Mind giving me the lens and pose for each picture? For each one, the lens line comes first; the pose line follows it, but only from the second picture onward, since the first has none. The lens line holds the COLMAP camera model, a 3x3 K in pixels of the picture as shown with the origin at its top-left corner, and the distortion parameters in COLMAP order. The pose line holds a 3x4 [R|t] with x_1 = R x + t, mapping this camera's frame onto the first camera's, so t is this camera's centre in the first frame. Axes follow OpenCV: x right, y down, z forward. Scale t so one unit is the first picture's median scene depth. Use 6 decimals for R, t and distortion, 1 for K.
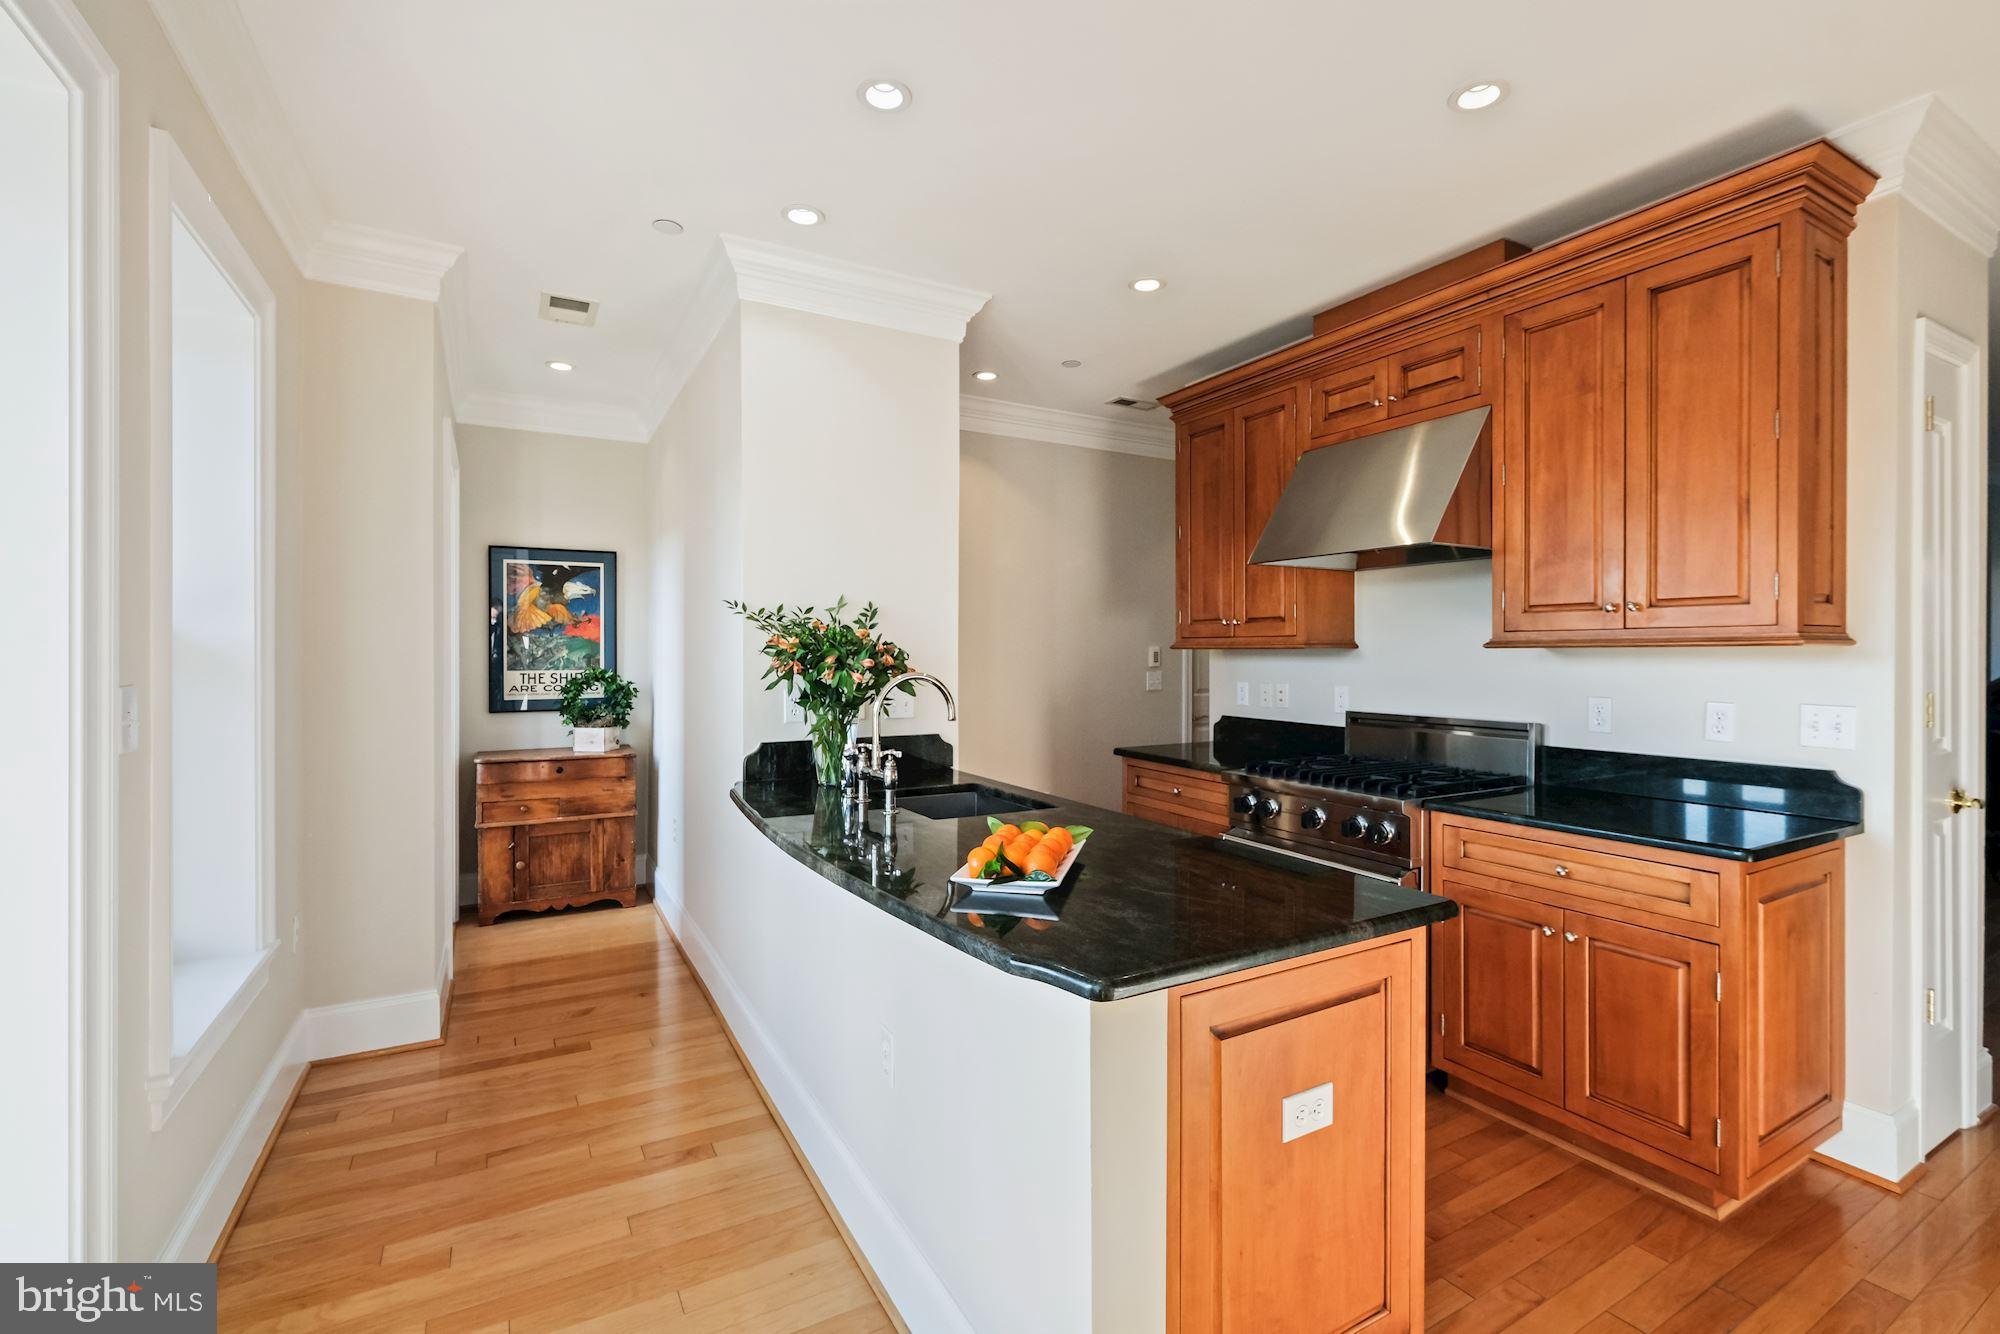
lens RADIAL K [[879.2, 0, 1004.2], [0, 879.2, 652.1], [0, 0, 1]] dist [-0.002754, -0.000341]
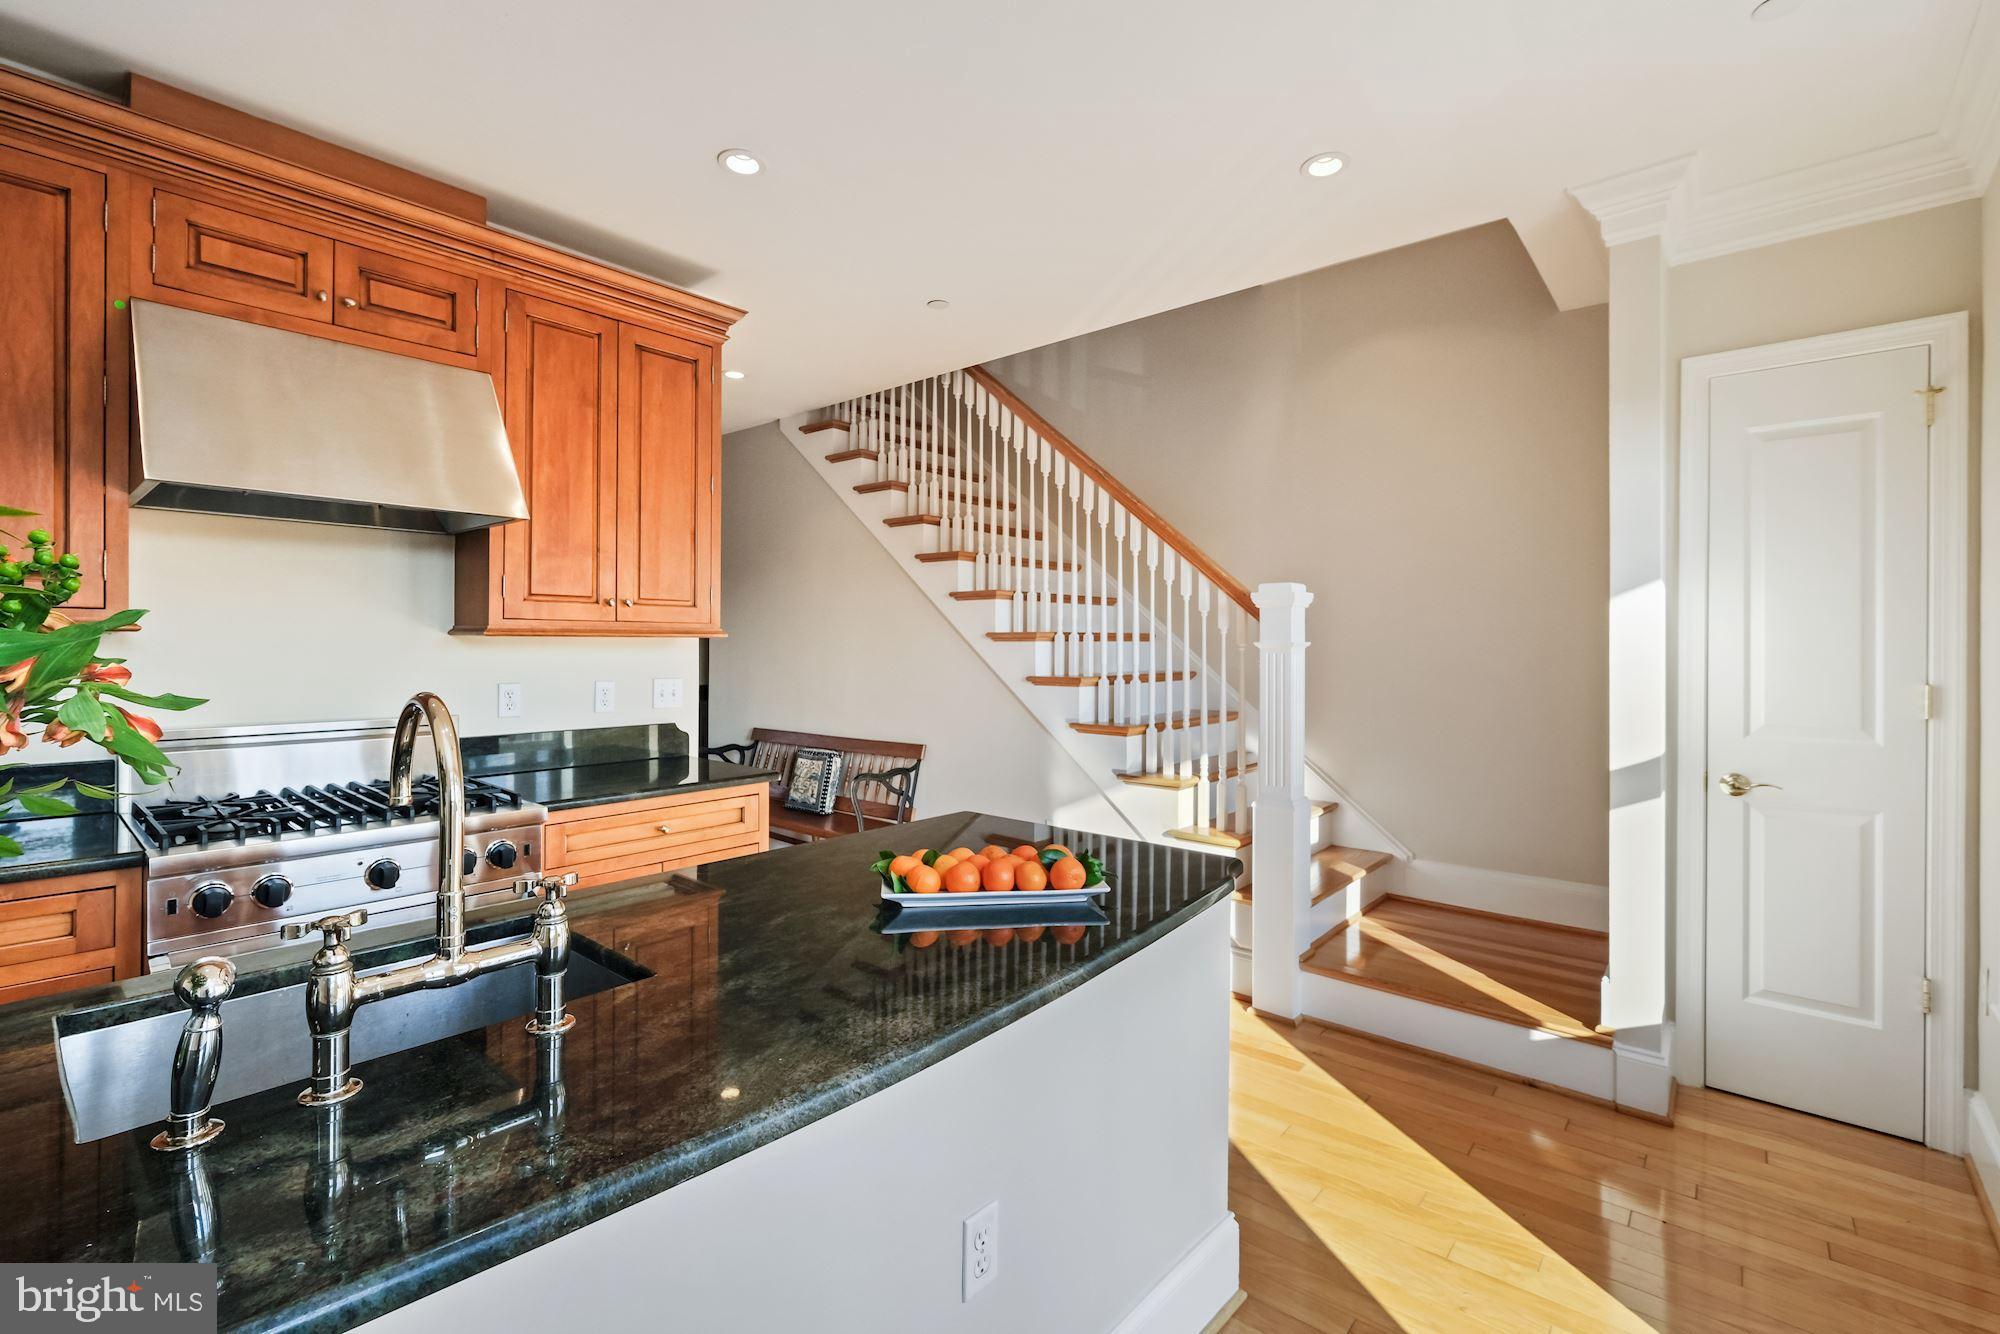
lens RADIAL K [[891.1, 0, 999.5], [0, 891.1, 641.4], [0, 0, 1]] dist [-0.000938, -0.000029]
pose [[-0.337111, 0.000229, 0.941465, -0.553831], [-0.005400, 0.999983, -0.002176, 0.000339], [-0.941449, -0.005817, -0.337104, 0.868192]]
